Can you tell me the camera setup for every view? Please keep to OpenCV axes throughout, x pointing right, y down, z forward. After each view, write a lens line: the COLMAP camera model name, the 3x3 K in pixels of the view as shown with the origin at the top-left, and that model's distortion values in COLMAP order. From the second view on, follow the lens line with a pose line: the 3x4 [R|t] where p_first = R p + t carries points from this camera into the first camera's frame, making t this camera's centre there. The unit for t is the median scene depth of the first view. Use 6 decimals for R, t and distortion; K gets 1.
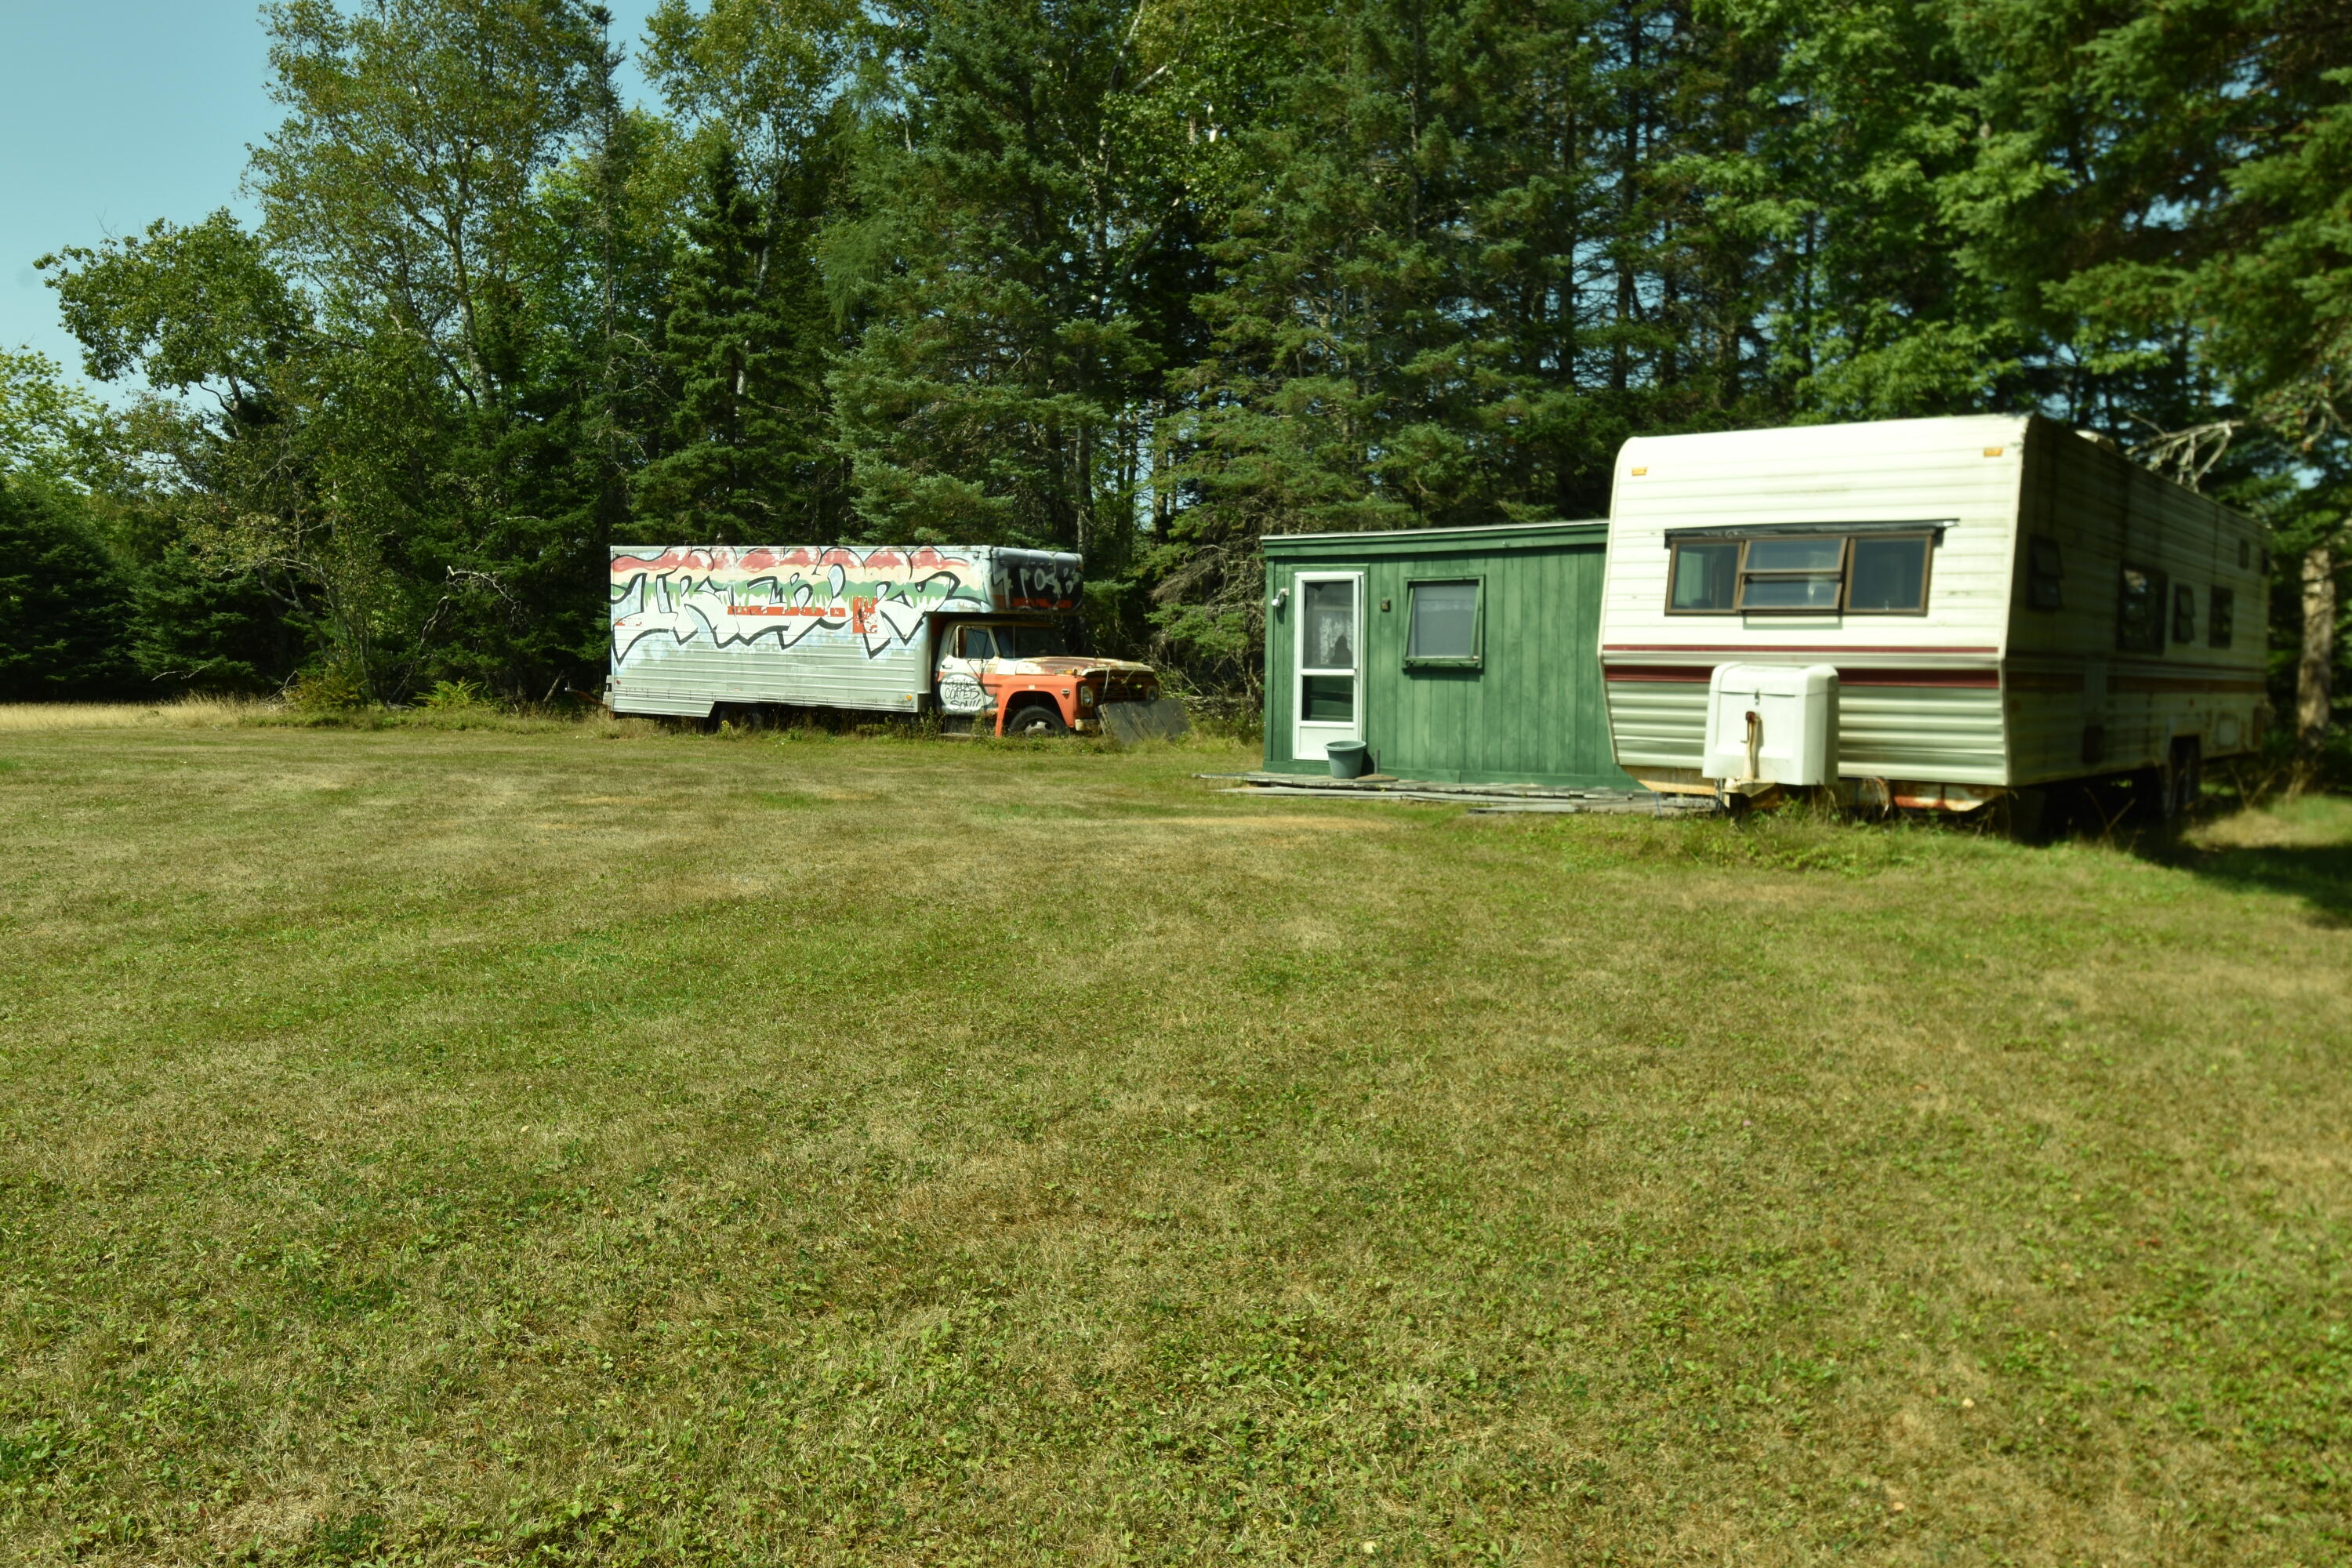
lens RADIAL K [[1795.1, 0, 1177.1], [0, 1795.1, 804.9], [0, 0, 1]] dist [0.016101, -0.035868]
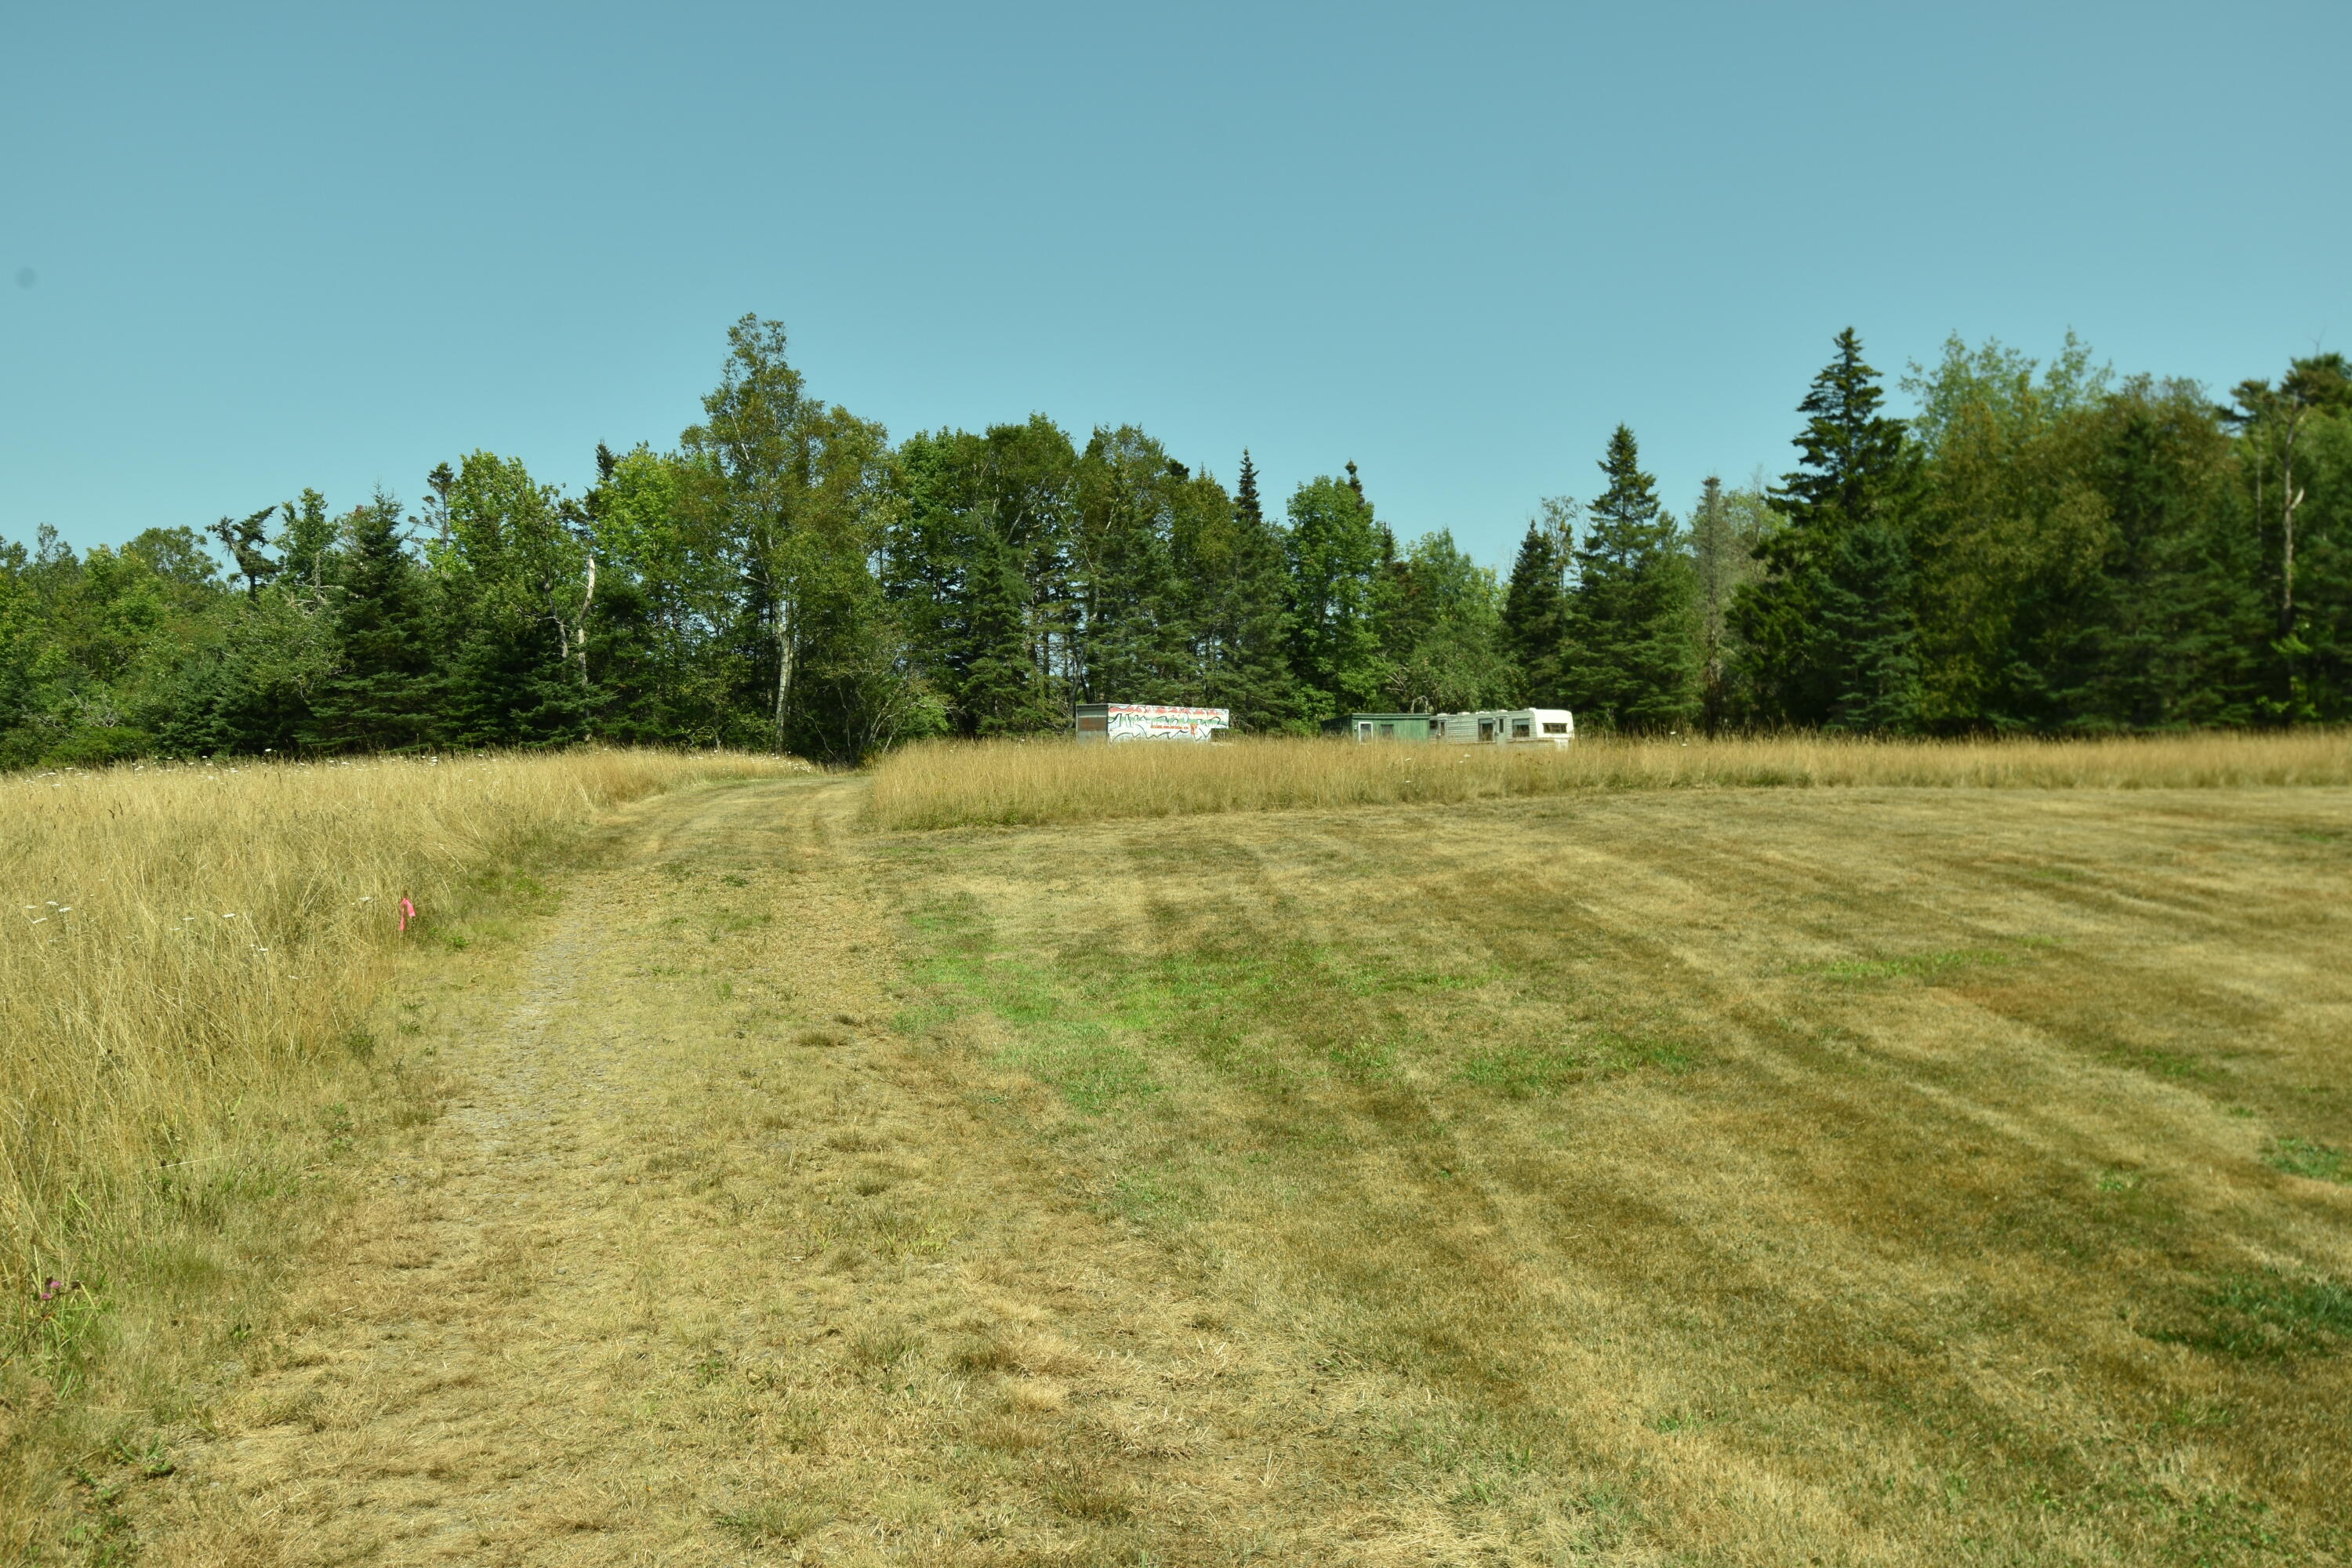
lens RADIAL K [[1795.1, 0, 1183.4], [0, 1795.1, 776.7], [0, 0, 1]] dist [0.016101, -0.035868]
pose [[0.331513, -0.015326, 0.943326, -3.299778], [0.086706, 0.996132, -0.014287, 0.024773], [-0.939458, 0.086528, 0.331559, -0.043558]]
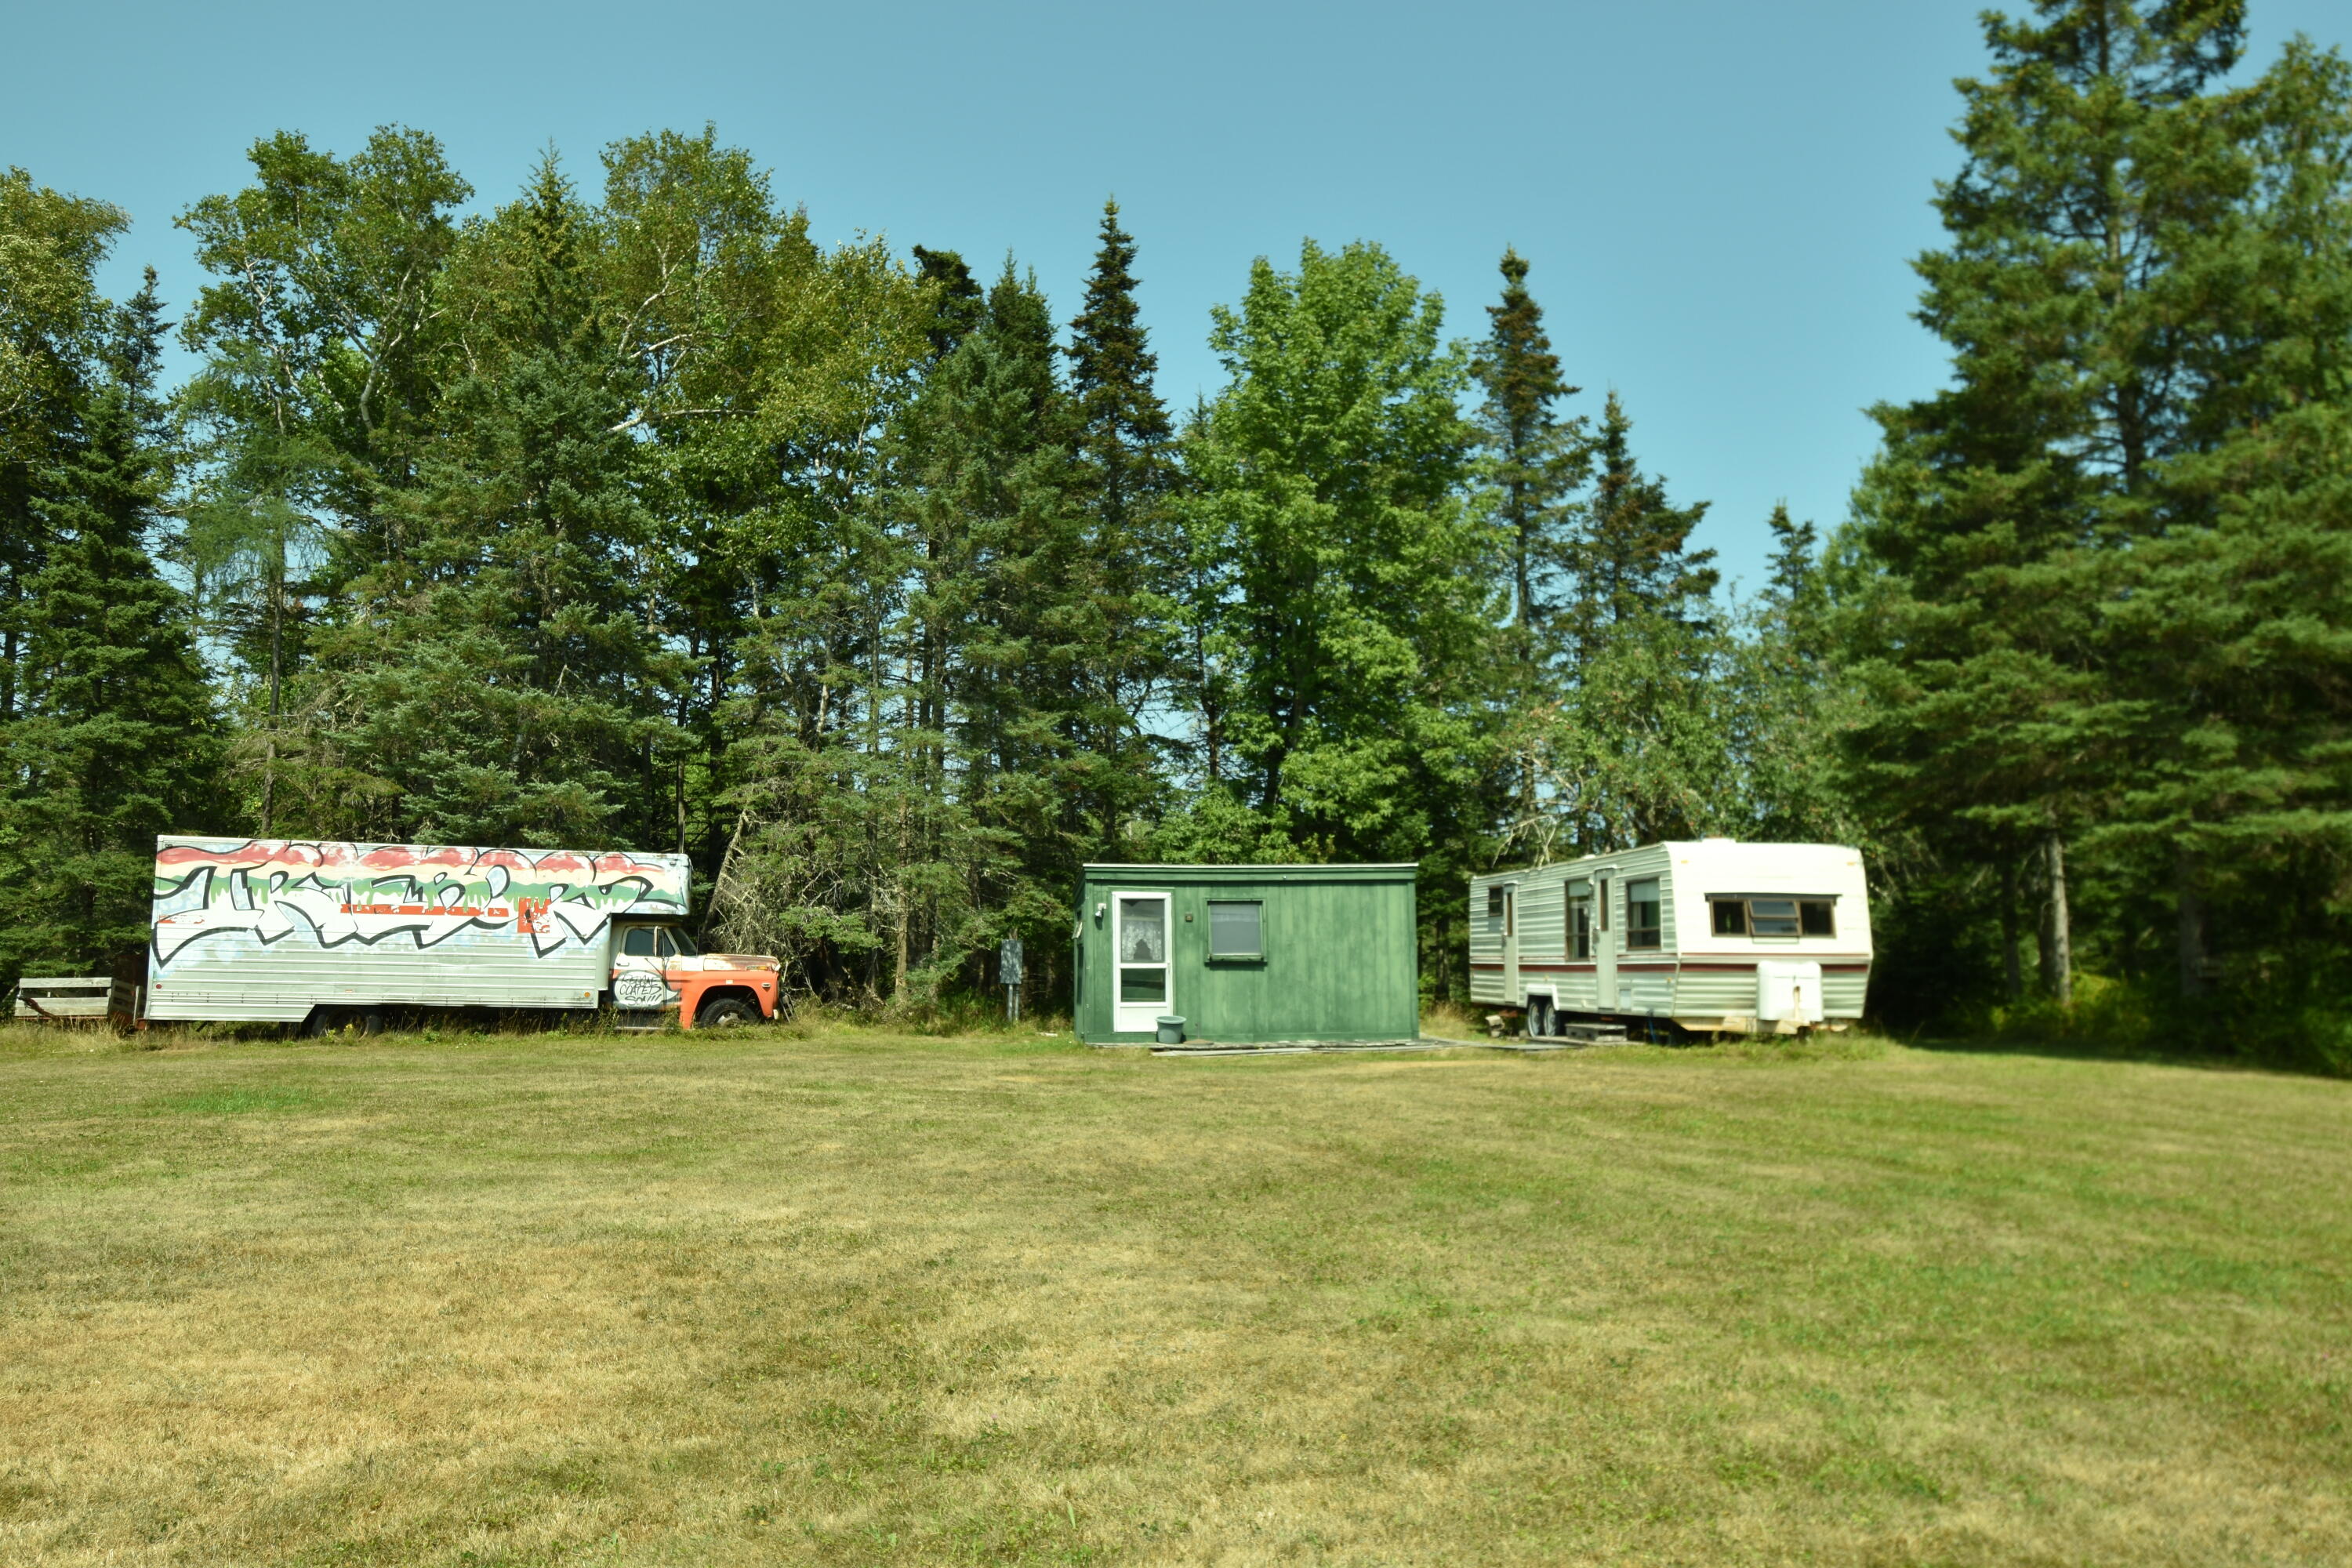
lens RADIAL K [[1795.1, 0, 1172.9], [0, 1795.1, 781.6], [0, 0, 1]] dist [0.016101, -0.035868]
pose [[0.717787, 0.056306, 0.693982, -0.646375], [0.059998, 0.988015, -0.142218, -0.013164], [-0.693673, 0.143720, 0.705806, 0.006678]]
